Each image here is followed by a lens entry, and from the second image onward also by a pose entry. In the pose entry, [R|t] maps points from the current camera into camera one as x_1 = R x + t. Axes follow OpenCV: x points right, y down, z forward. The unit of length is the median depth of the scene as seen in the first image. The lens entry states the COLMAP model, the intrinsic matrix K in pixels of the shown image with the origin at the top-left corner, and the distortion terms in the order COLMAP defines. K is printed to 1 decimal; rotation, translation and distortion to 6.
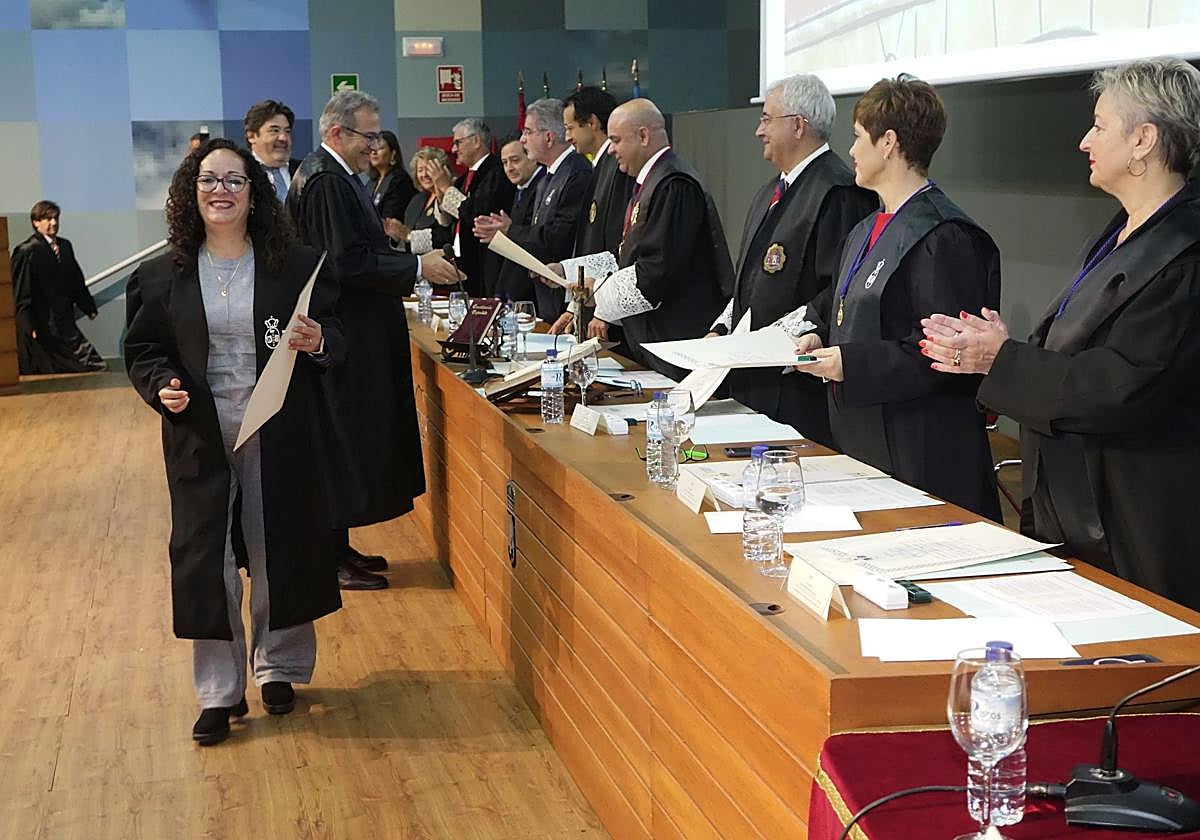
lens RADIAL K [[1868.5, 0, 692.1], [0, 1868.5, 423.7], [0, 0, 1]] dist [-0.007131, 0.000000]
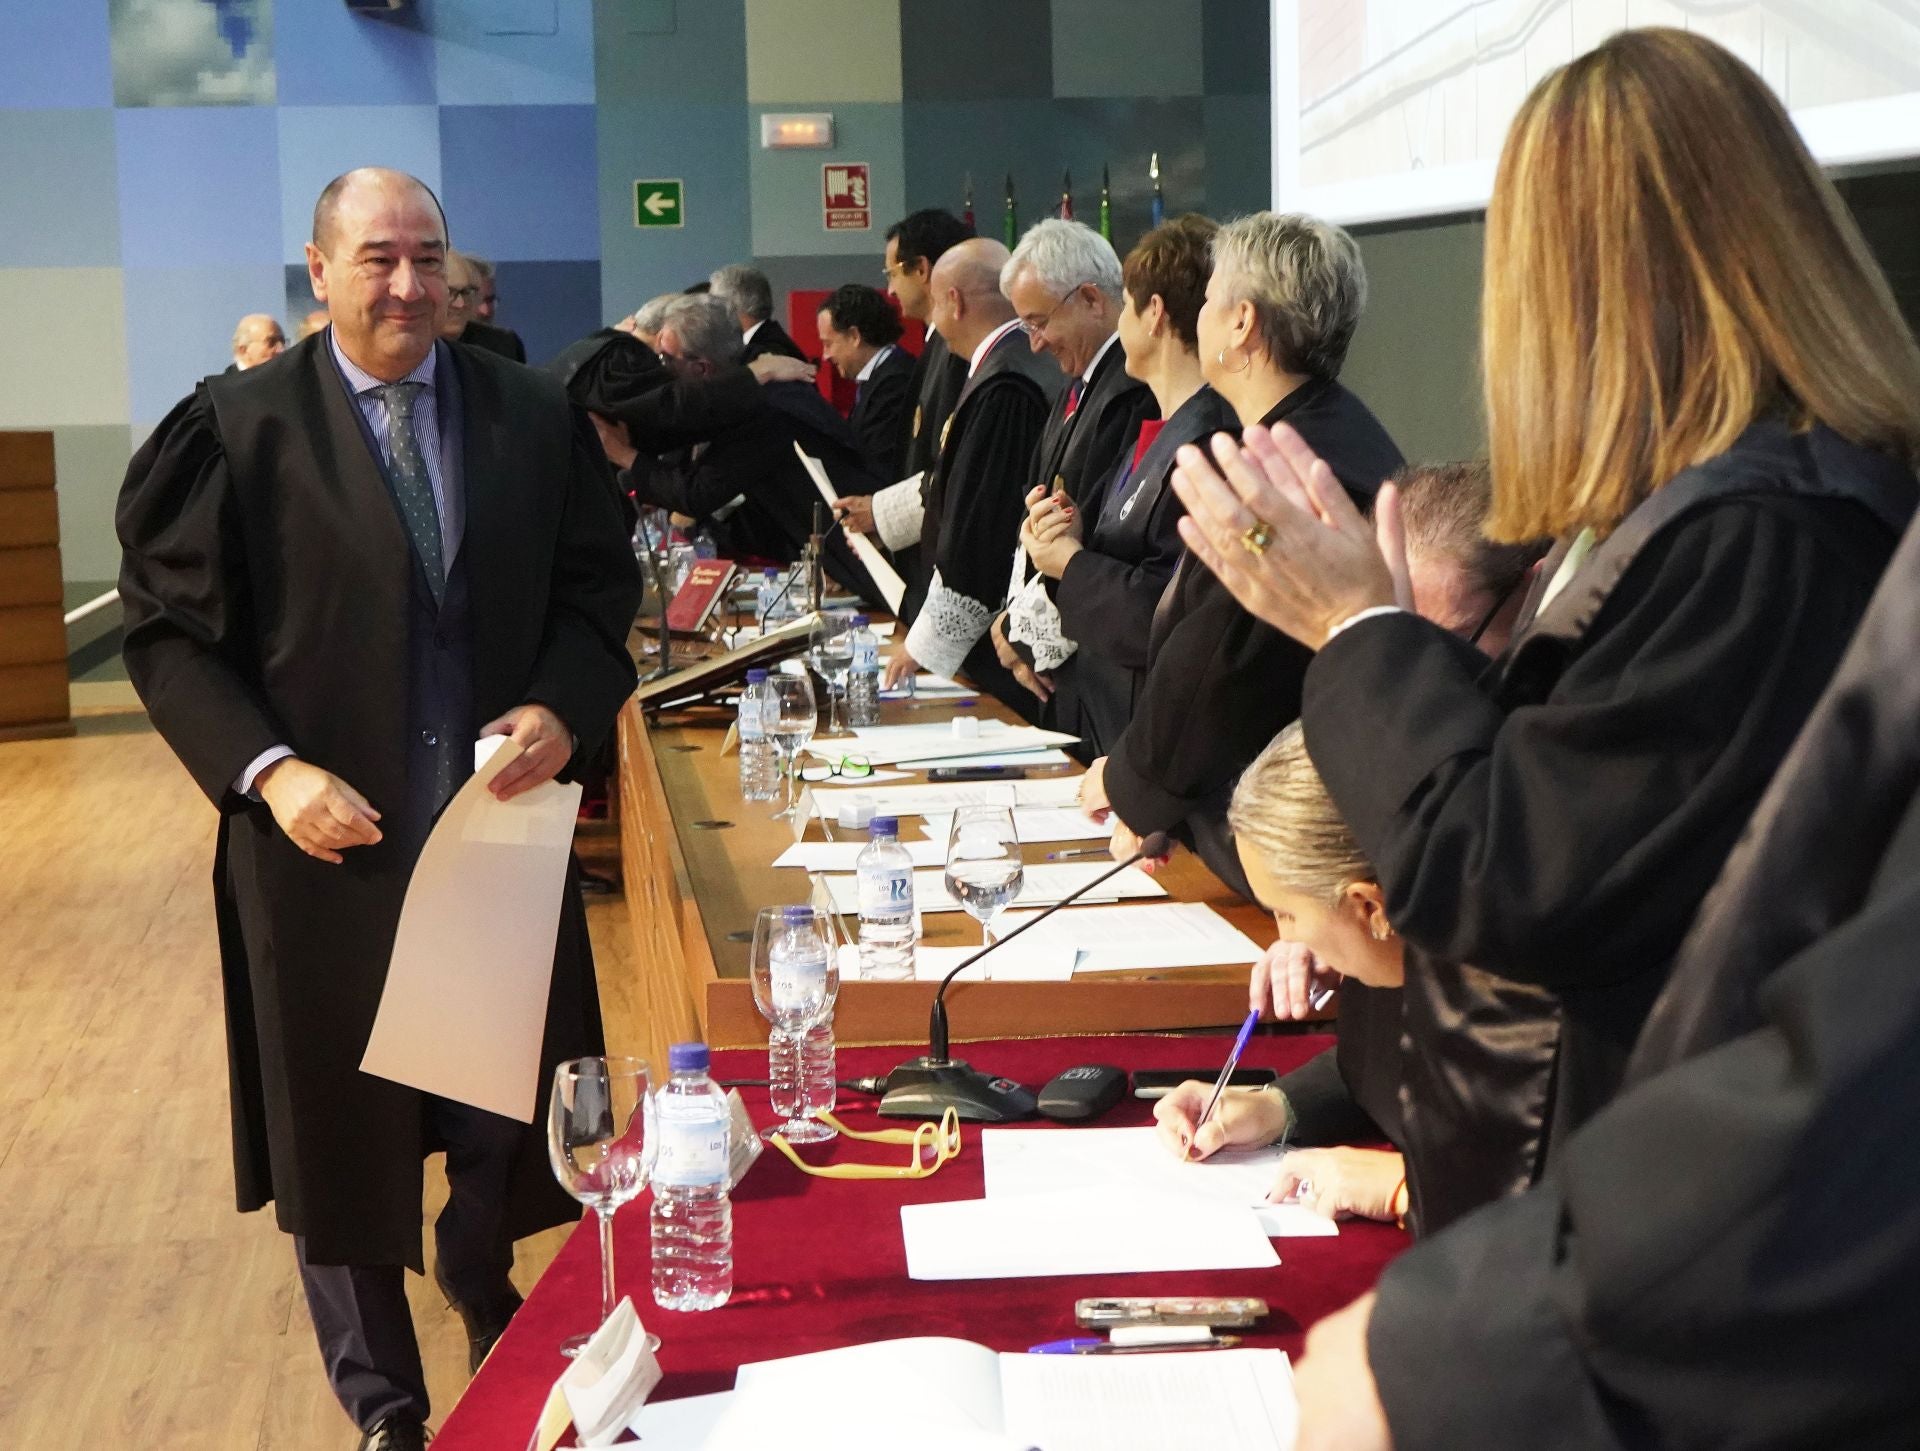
lens RADIAL K [[3389.4, 0, 977.9], [0, 3389.4, 711.7], [0, 0, 1]] dist [0.025210, 0.000000]
pose [[0.995732, 0.005531, -0.092130, 0.098035], [-0.008091, 0.999591, -0.027437, 0.017290], [0.091940, 0.028065, 0.995369, -0.143875]]
